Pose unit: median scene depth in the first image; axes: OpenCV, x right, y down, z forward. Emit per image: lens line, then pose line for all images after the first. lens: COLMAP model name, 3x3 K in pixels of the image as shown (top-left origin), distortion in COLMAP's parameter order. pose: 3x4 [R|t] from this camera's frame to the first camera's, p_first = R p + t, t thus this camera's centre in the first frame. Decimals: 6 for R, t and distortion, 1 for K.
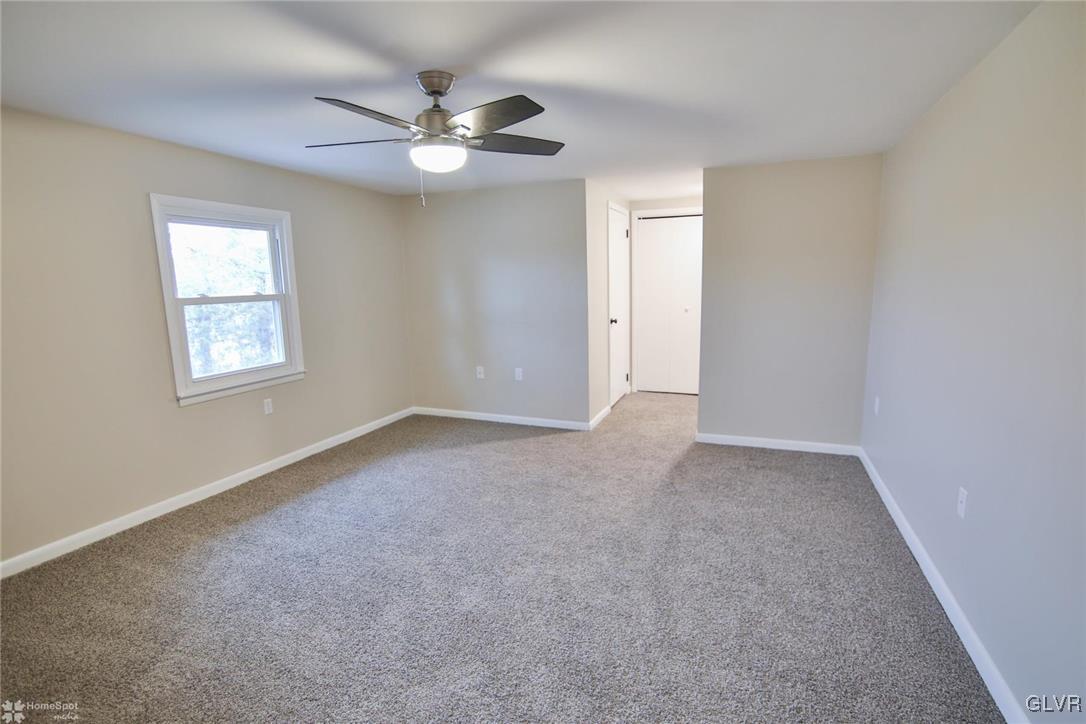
lens RADIAL K [[529.4, 0, 544.3], [0, 529.4, 362.5], [0, 0, 1]] dist [-0.016799, -0.000572]
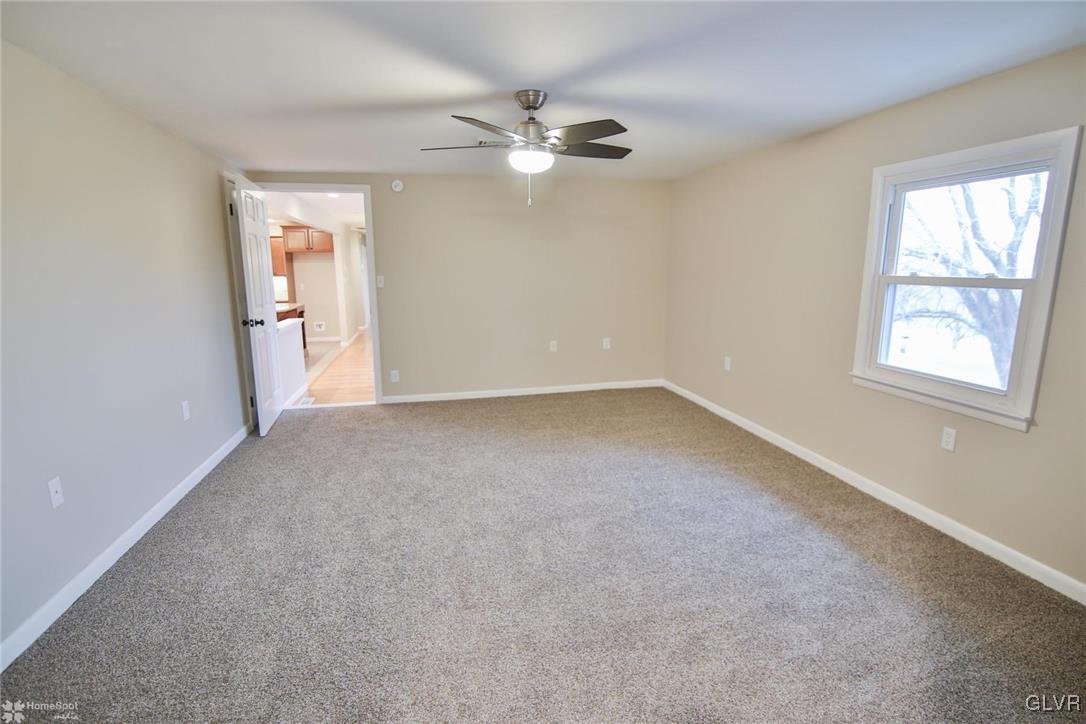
lens RADIAL K [[529.4, 0, 543.9], [0, 529.4, 361.6], [0, 0, 1]] dist [-0.016799, -0.000572]
pose [[-0.834291, 0.121616, -0.537744, 0.320443], [-0.067184, 0.945672, 0.318105, -0.225579], [0.547216, 0.301520, -0.780795, 1.394619]]
